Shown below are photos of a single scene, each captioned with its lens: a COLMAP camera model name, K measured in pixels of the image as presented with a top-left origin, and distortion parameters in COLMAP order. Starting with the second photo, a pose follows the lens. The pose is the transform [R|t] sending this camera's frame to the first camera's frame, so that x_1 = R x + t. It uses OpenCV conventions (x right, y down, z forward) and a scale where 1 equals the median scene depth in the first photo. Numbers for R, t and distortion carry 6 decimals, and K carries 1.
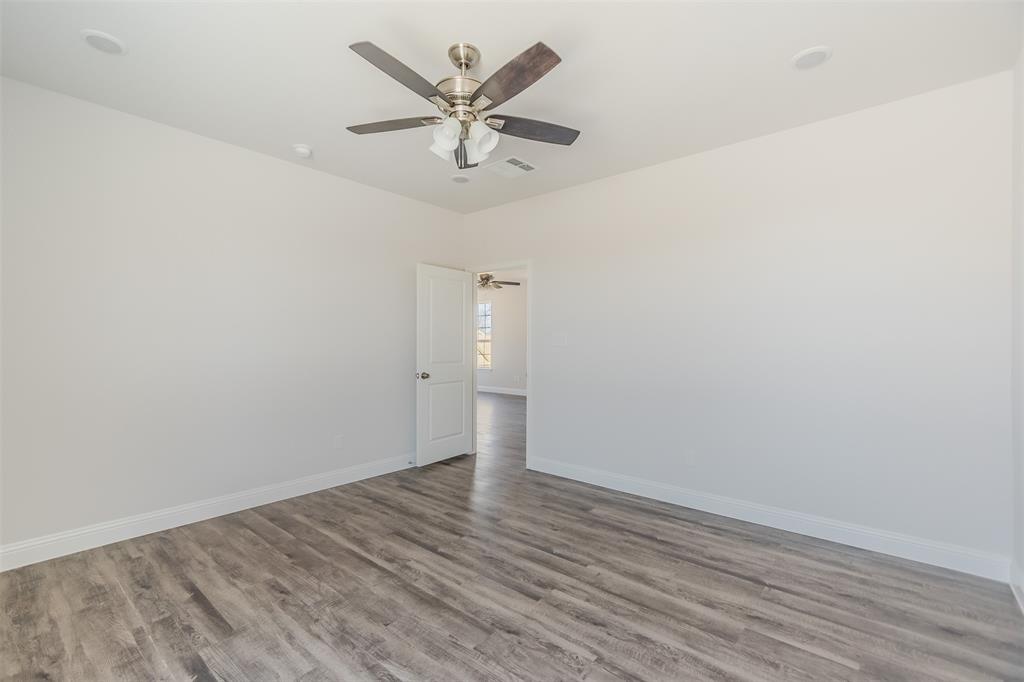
lens RADIAL K [[453.8, 0, 505.8], [0, 453.8, 337.3], [0, 0, 1]] dist [0.009786, 0.000021]
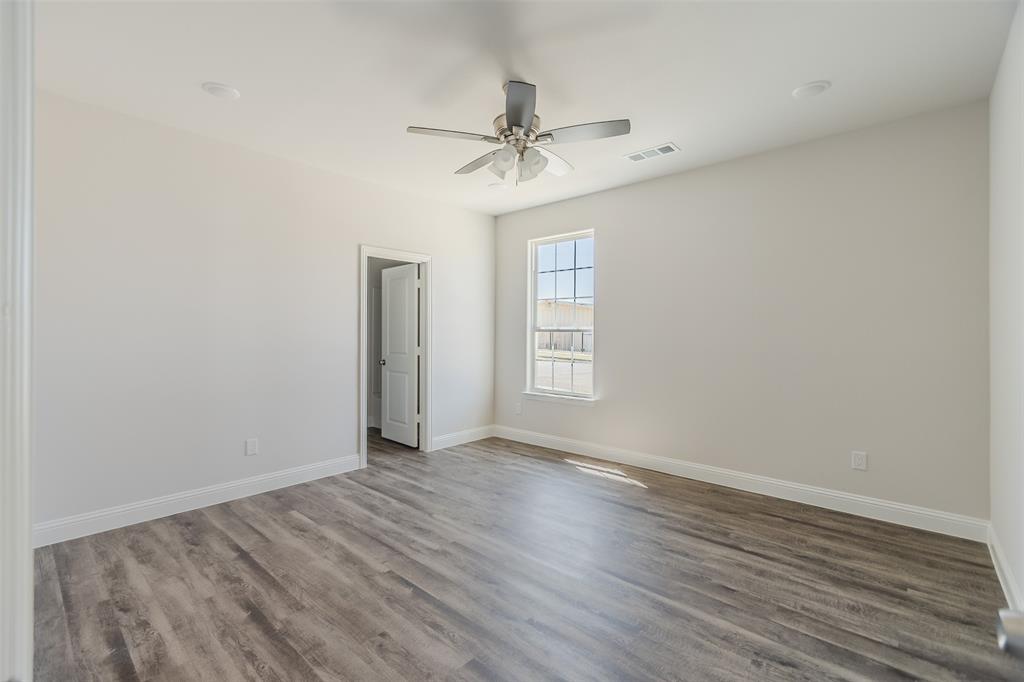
lens RADIAL K [[453.8, 0, 505.8], [0, 453.8, 337.3], [0, 0, 1]] dist [0.009786, 0.000021]
pose [[-0.999643, -0.004190, 0.026373, -0.089577], [-0.004329, 0.999977, -0.005220, 0.022603], [-0.026351, -0.005333, -0.999639, 1.963558]]
